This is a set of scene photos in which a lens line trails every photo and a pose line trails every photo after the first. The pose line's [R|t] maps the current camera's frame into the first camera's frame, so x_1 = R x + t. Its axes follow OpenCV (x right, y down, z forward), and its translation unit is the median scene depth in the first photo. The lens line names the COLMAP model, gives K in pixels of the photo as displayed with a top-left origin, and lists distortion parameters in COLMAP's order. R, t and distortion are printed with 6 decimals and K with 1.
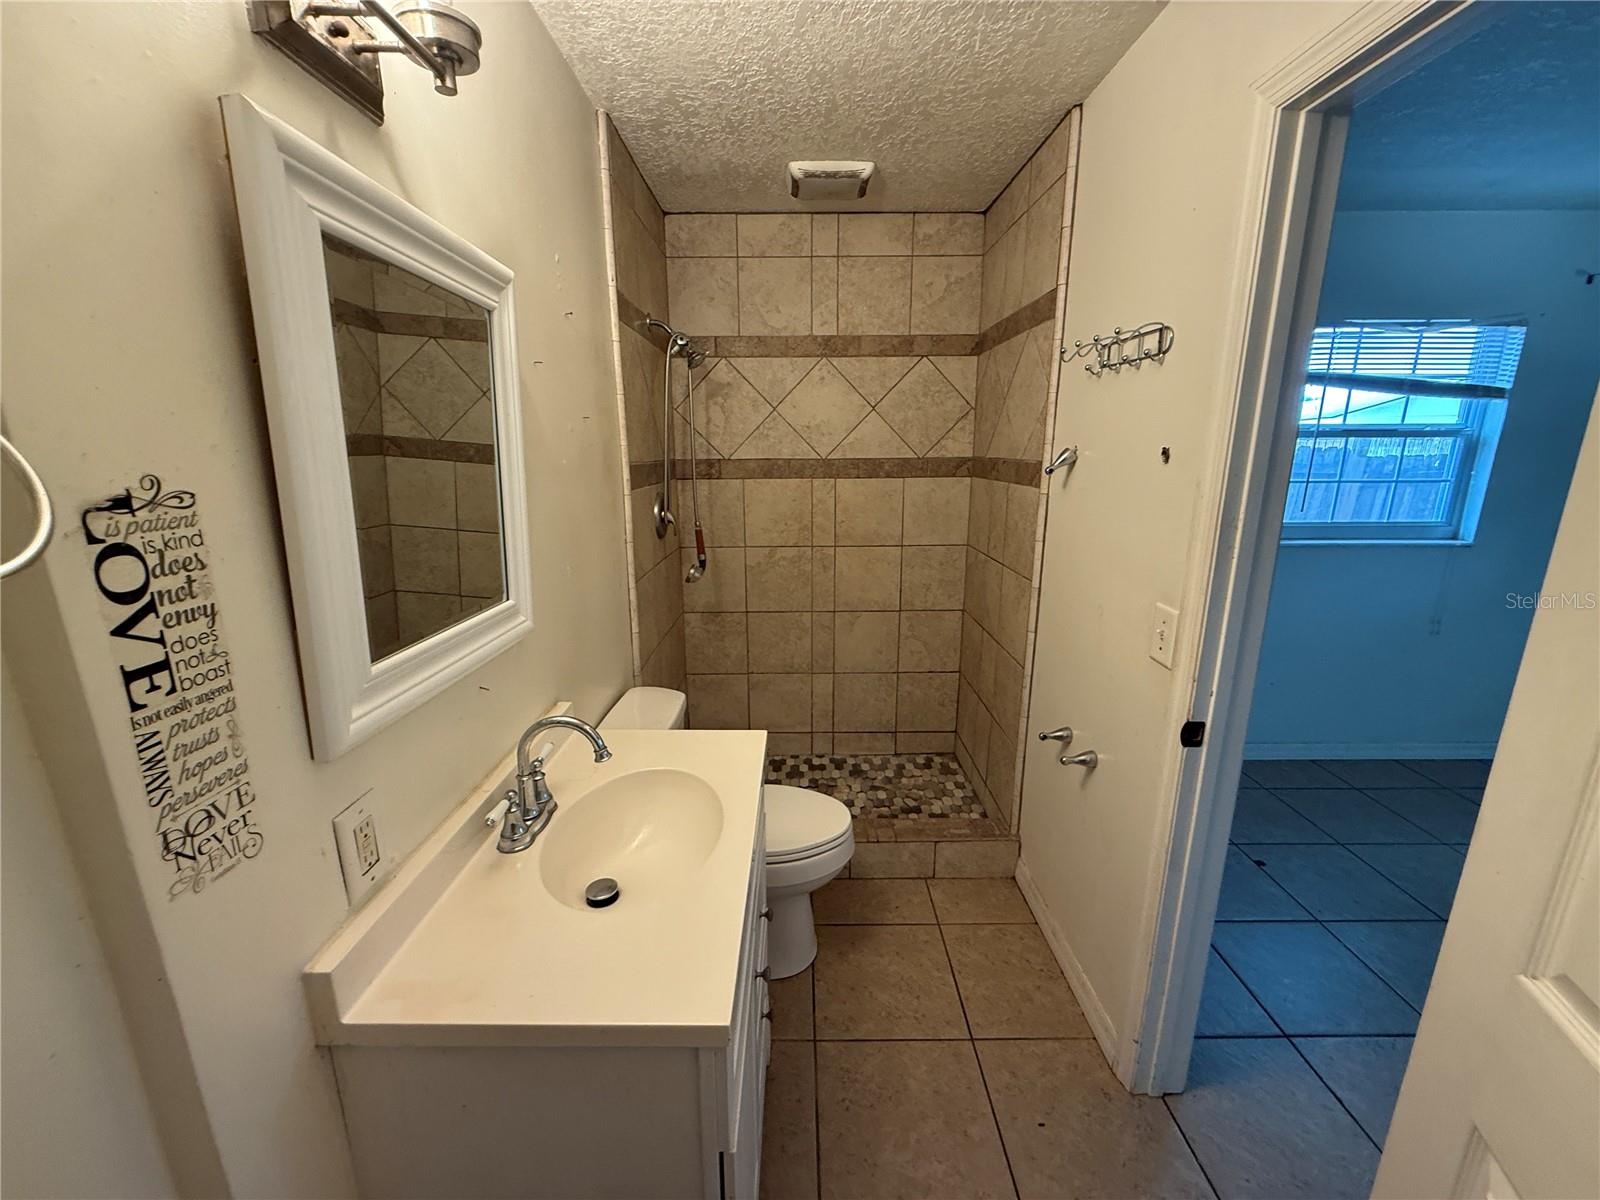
lens RADIAL K [[641.2, 0, 800.7], [0, 641.2, 596.6], [0, 0, 1]] dist [0.001167, 0.000023]
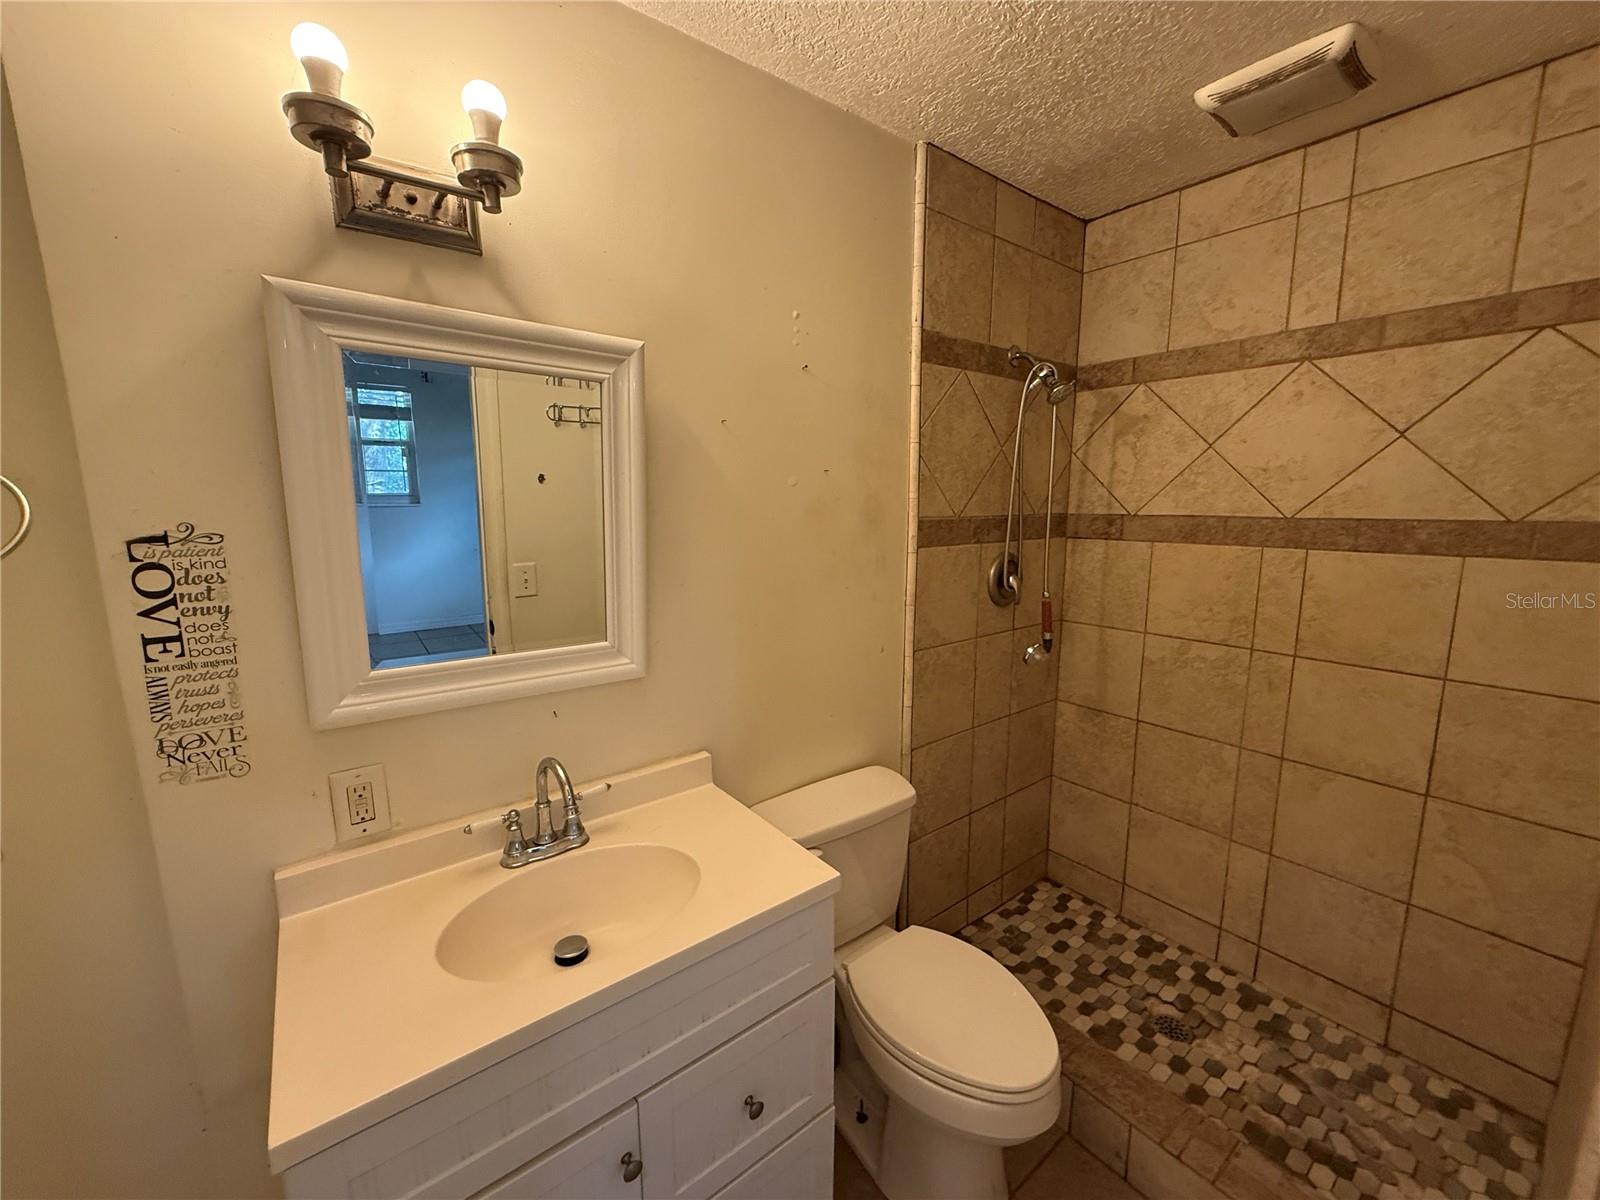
lens RADIAL K [[641.2, 0, 799.4], [0, 641.2, 596.9], [0, 0, 1]] dist [0.001167, 0.000023]
pose [[0.614505, 0.123155, -0.779241, 0.260926], [-0.178163, 0.983887, 0.015000, -0.064185], [0.768532, 0.129614, 0.626545, 0.250812]]
